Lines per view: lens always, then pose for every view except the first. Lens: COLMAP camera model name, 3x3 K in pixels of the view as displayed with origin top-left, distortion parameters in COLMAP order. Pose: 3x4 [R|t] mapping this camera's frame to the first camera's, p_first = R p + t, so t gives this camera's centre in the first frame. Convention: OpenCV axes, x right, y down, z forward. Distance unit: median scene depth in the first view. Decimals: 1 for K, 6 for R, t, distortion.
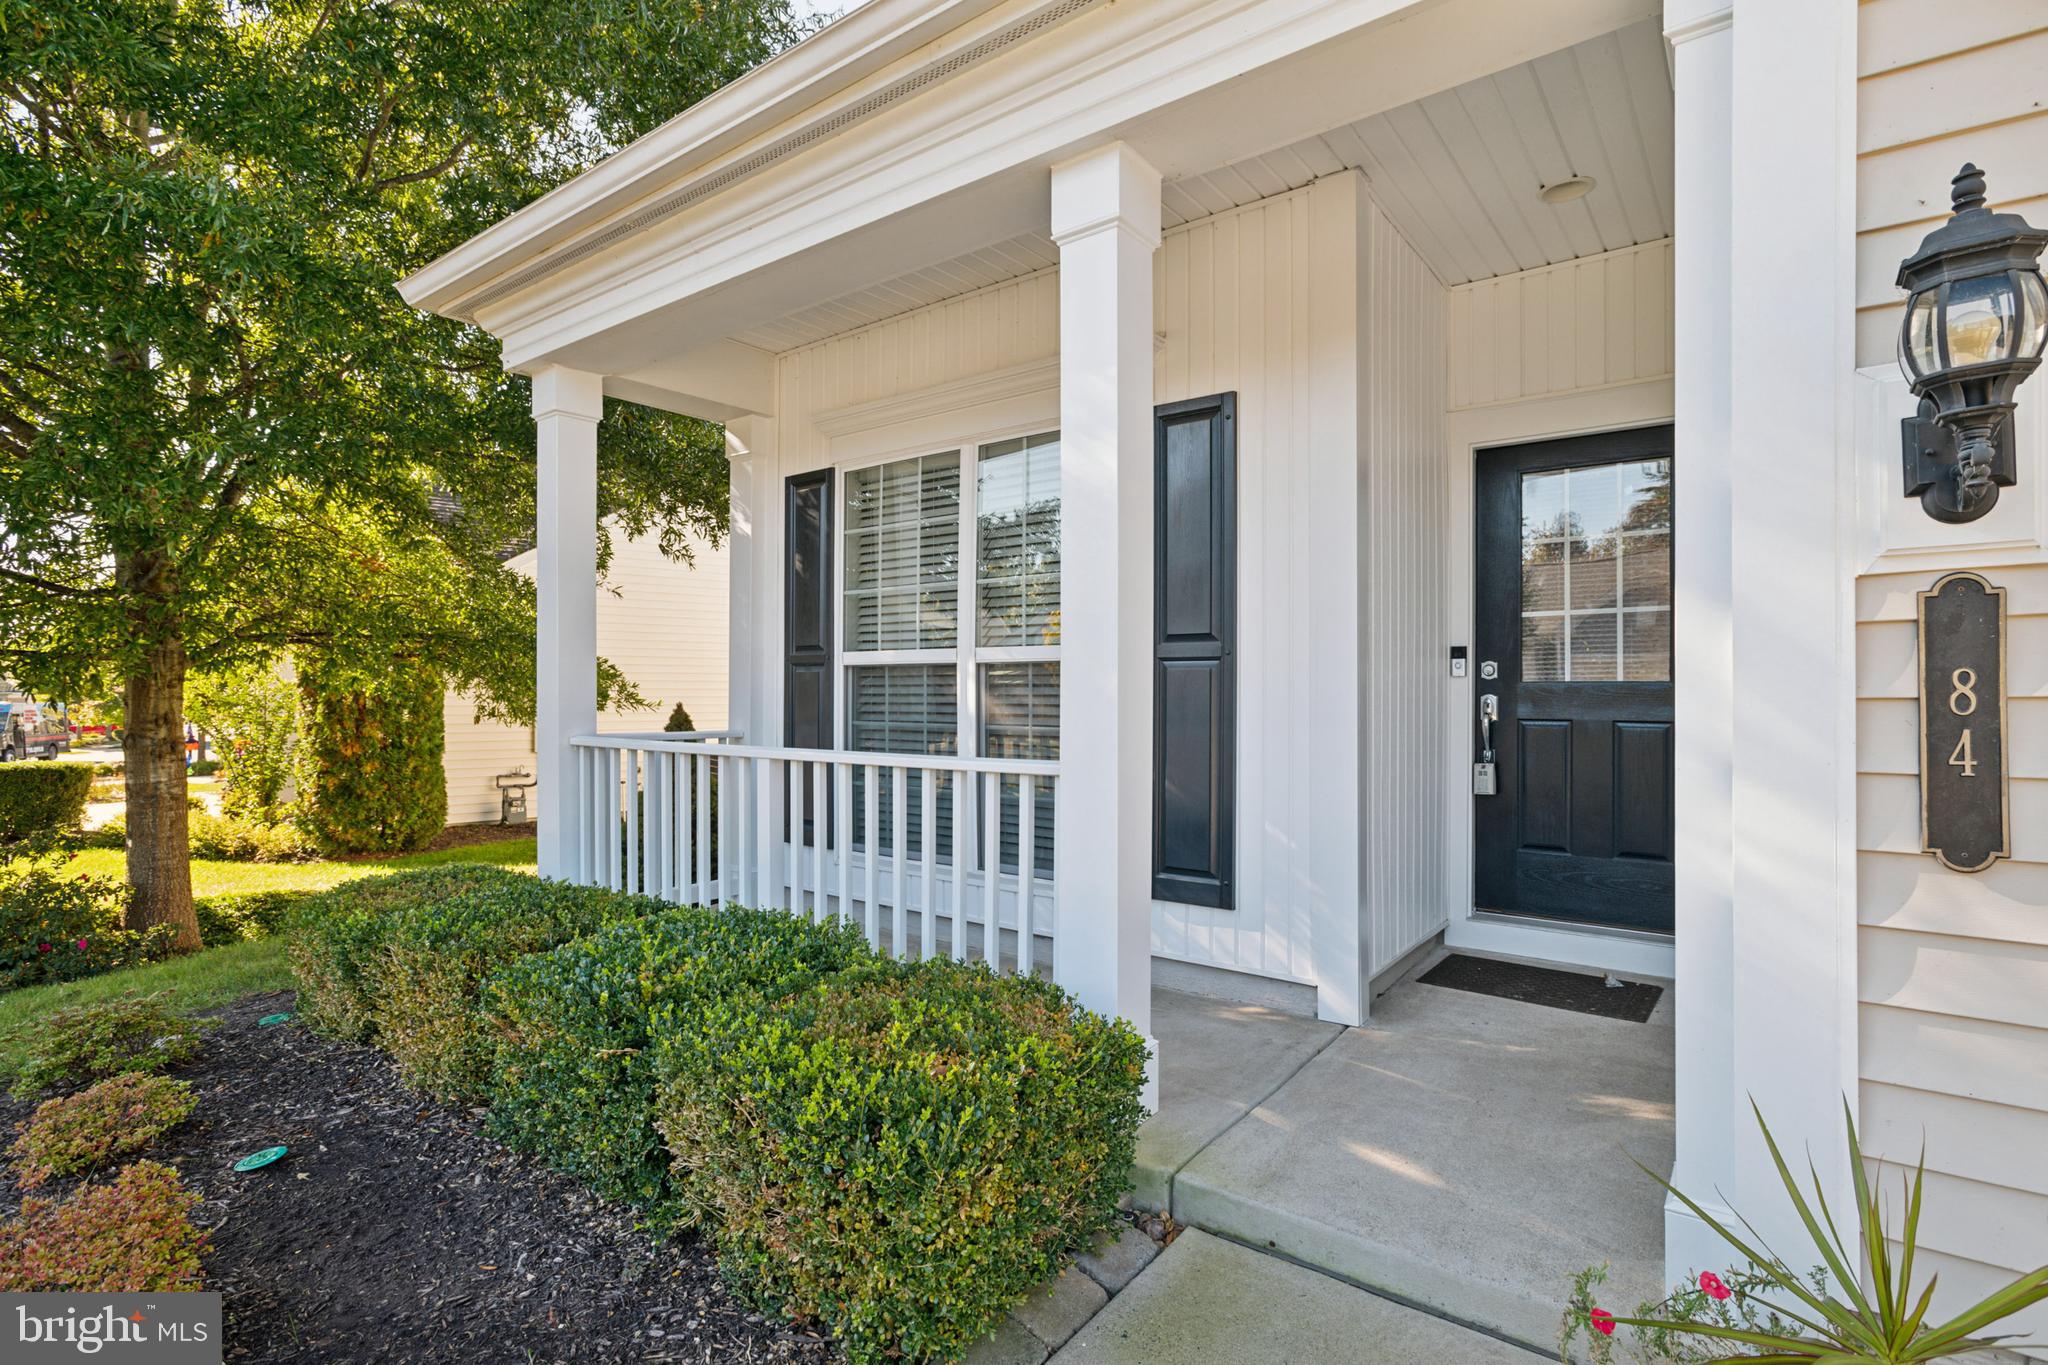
lens RADIAL K [[1000.7, 0, 1021.5], [0, 1000.7, 671.9], [0, 0, 1]] dist [-0.015010, 0.012251]
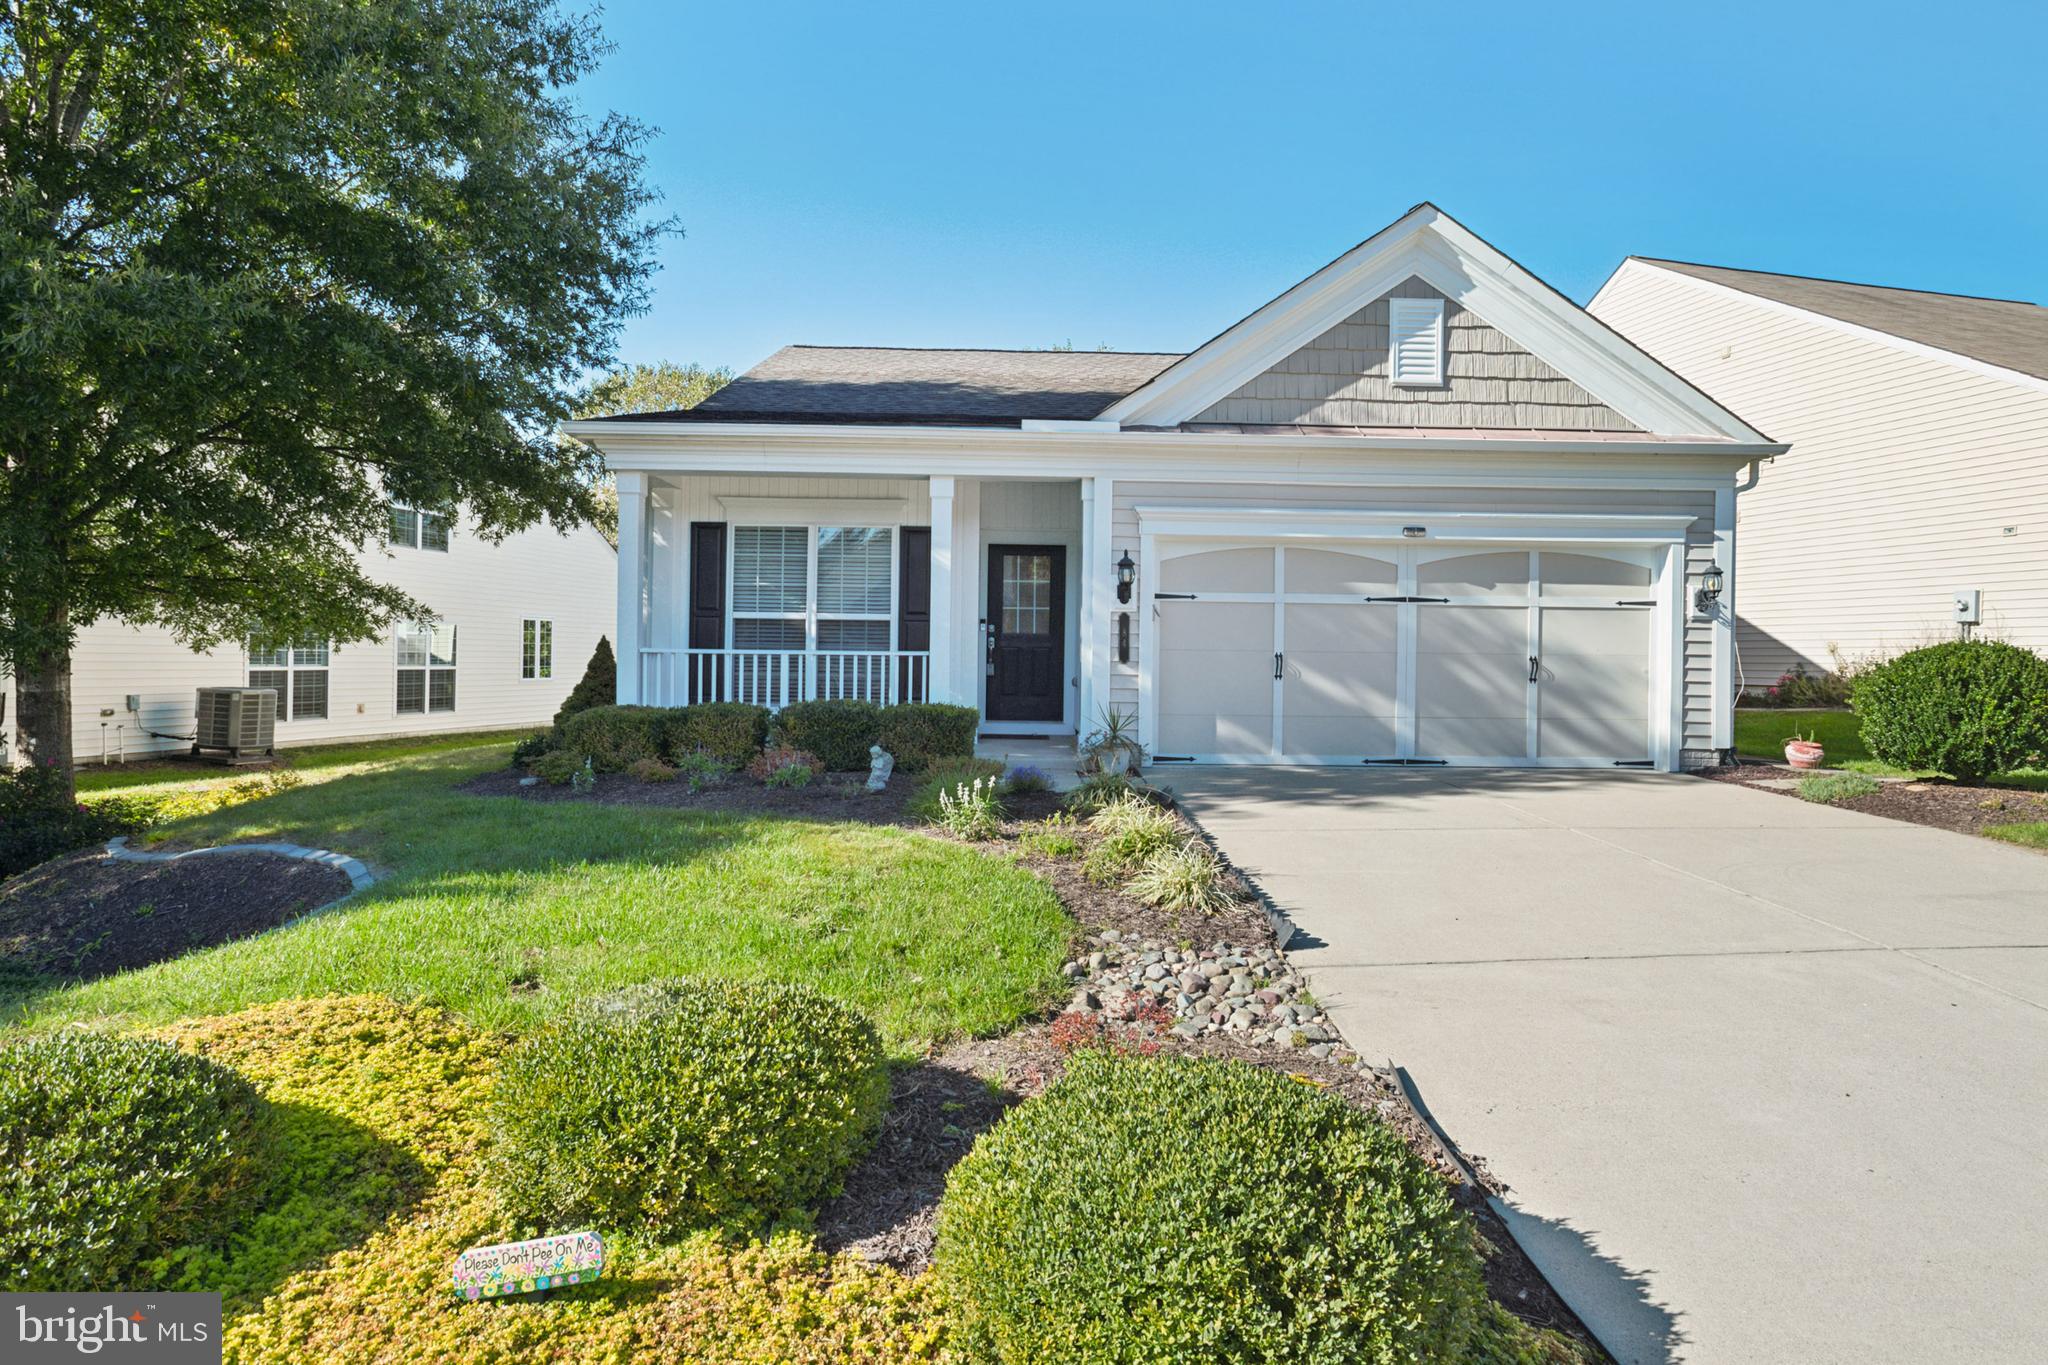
lens RADIAL K [[1027.1, 0, 1028.6], [0, 1027.1, 631.3], [0, 0, 1]] dist [-0.000077, 0.000739]
pose [[0.796555, 0.022666, 0.604141, -1.044753], [-0.023868, 0.999697, -0.006036, 0.020620], [-0.604094, -0.009612, 0.796855, -1.151456]]
